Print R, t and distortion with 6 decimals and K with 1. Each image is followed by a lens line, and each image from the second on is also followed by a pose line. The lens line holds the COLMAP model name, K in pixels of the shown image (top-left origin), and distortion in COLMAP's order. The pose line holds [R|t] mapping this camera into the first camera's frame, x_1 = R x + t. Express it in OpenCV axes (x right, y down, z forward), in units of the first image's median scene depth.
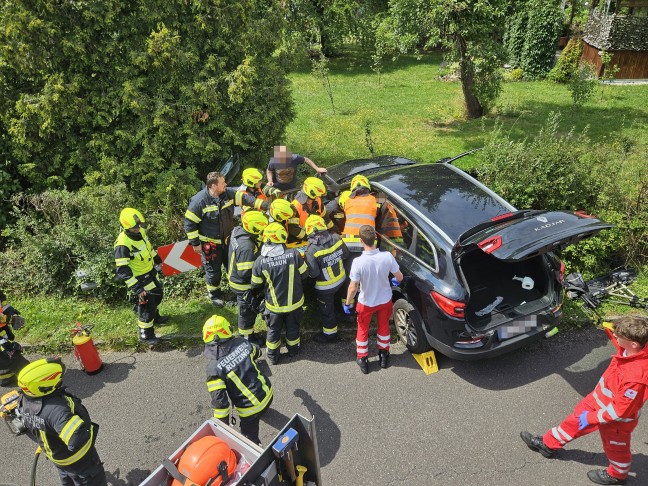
lens RADIAL K [[461.8, 0, 323.9], [0, 461.8, 228.8], [0, 0, 1]] dist [0.074056, -0.055348]
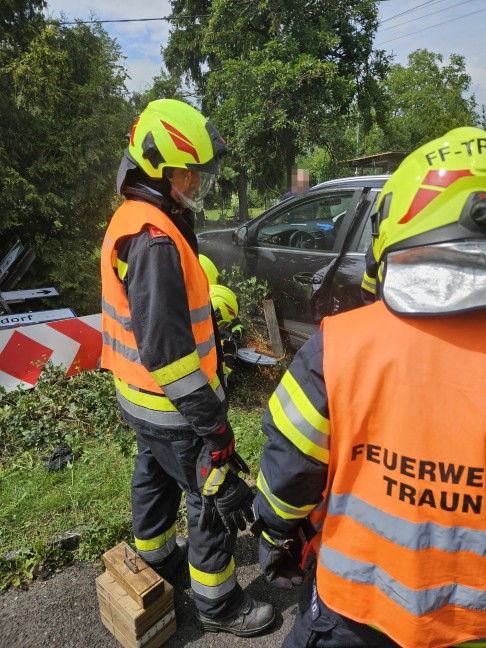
lens RADIAL K [[427.3, 0, 243.8], [0, 427.3, 333.2], [0, 0, 1]] dist [0.073330, -0.056109]
pose [[0.942974, -0.084178, 0.322046, -0.137987], [0.155116, 0.967150, -0.201393, 0.136447], [-0.294514, 0.239863, 0.925055, 0.503406]]
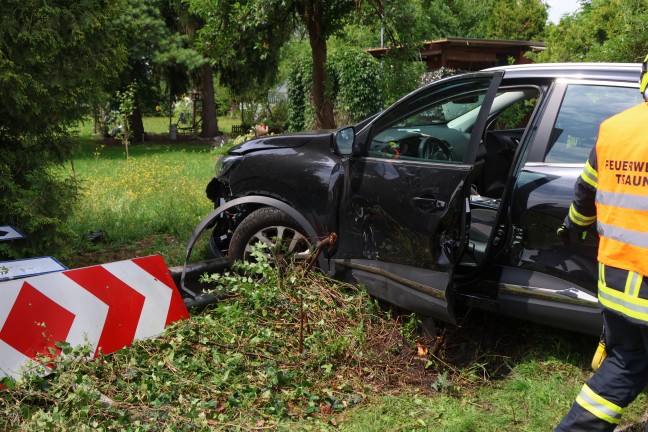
lens RADIAL K [[728.3, 0, 324.0], [0, 728.3, 216.0], [0, 0, 1]] dist [0.013158, 0.007787]
pose [[0.860712, -0.038091, 0.507665, -0.284421], [0.222128, 0.925368, -0.307171, 0.152415], [-0.458077, 0.377152, 0.804936, 0.508854]]
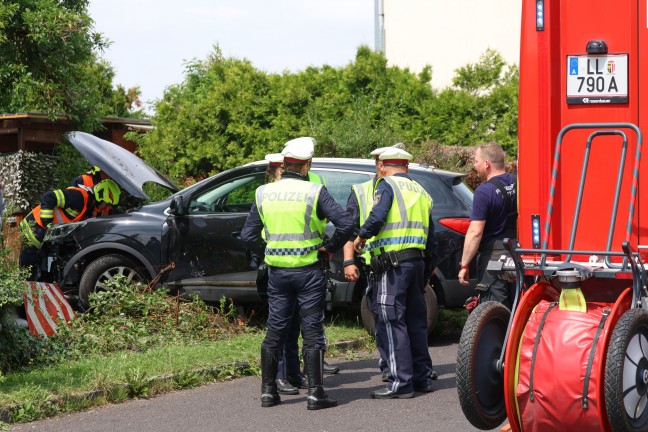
lens RADIAL K [[1493.8, 0, 324.5], [0, 1493.8, 215.8], [0, 0, 1]] dist [-0.047659, -0.081080]
pose [[0.520742, 0.025641, 0.853329, -1.431266], [0.419059, 0.863165, -0.281667, 0.529020], [-0.743786, 0.504271, 0.438741, -0.000937]]
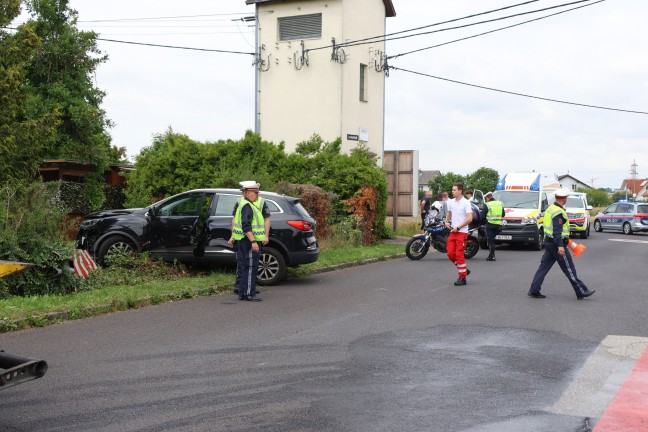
lens RADIAL K [[817.3, 0, 324.0], [0, 817.3, 216.0], [0, 0, 1]] dist [-0.013559, -0.010959]
pose [[0.411974, 0.040805, 0.910282, -1.556232], [0.431686, 0.871031, -0.234418, 0.566204], [-0.802449, 0.489530, 0.341227, -0.051794]]
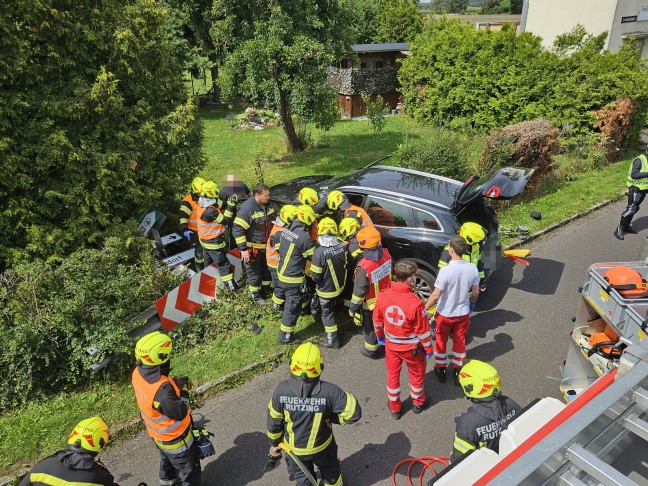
lens RADIAL K [[461.0, 0, 318.7], [0, 461.0, 232.0], [0, 0, 1]] dist [0.075011, -0.061657]
pose [[0.822300, -0.216718, 0.526170, -0.501241], [0.281072, 0.958659, -0.044409, 0.037218], [-0.494794, 0.184410, 0.849219, 0.047768]]
